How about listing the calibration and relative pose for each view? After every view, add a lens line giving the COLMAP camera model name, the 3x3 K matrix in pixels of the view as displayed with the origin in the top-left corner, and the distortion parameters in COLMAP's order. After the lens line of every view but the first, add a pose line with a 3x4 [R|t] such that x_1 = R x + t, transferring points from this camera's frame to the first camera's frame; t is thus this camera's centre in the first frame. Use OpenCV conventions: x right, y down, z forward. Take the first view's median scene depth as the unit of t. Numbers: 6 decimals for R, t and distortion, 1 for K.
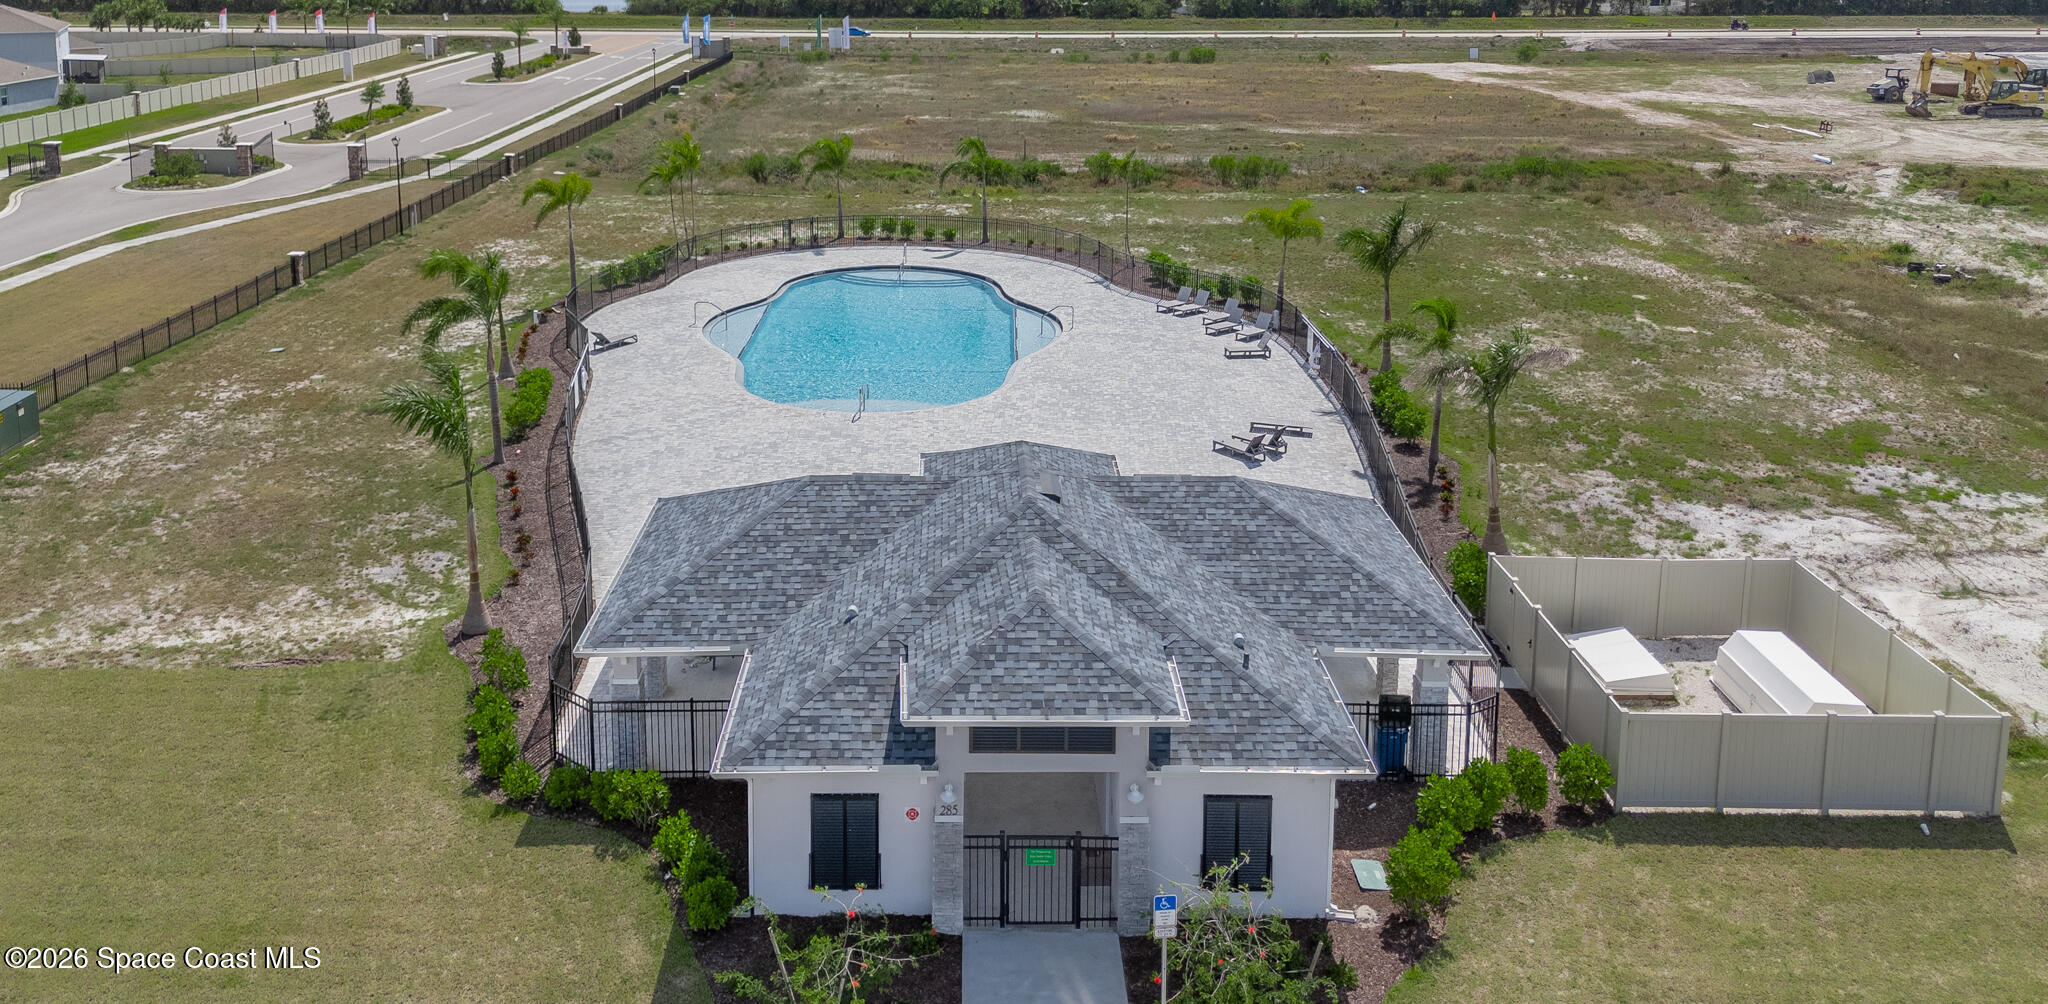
lens RADIAL K [[1495.1, 0, 940.6], [0, 1495.1, 502.2], [0, 0, 1]] dist [0.005030, 0.037183]
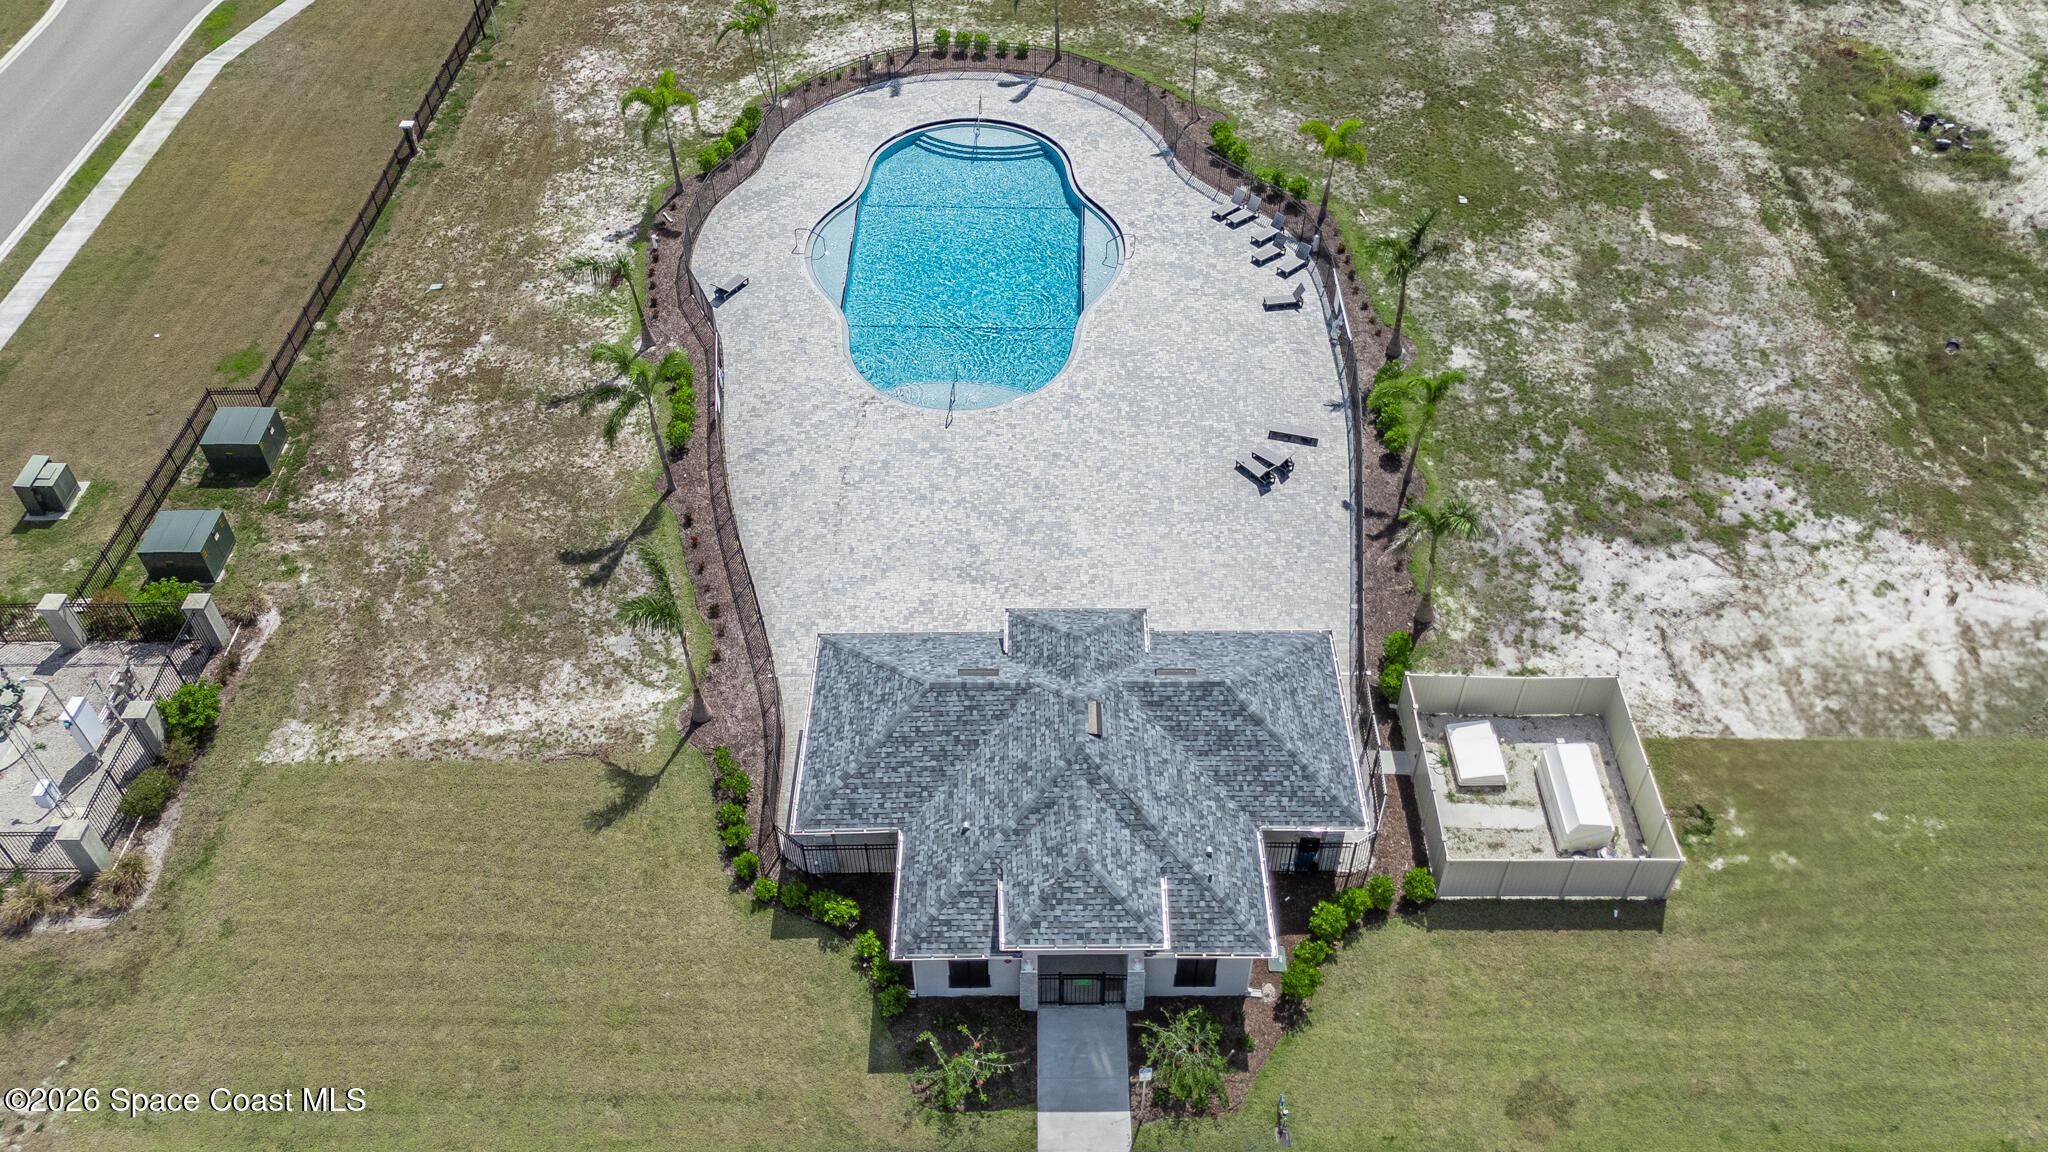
lens RADIAL K [[1519.3, 0, 1024.0], [0, 1519.3, 576.0], [0, 0, 1]] dist [0.043948, -0.005531]
pose [[0.999897, -0.014137, -0.002515, 0.009175], [0.012856, 0.803328, 0.595397, -1.049172], [-0.006397, -0.595368, 0.803427, -0.124563]]
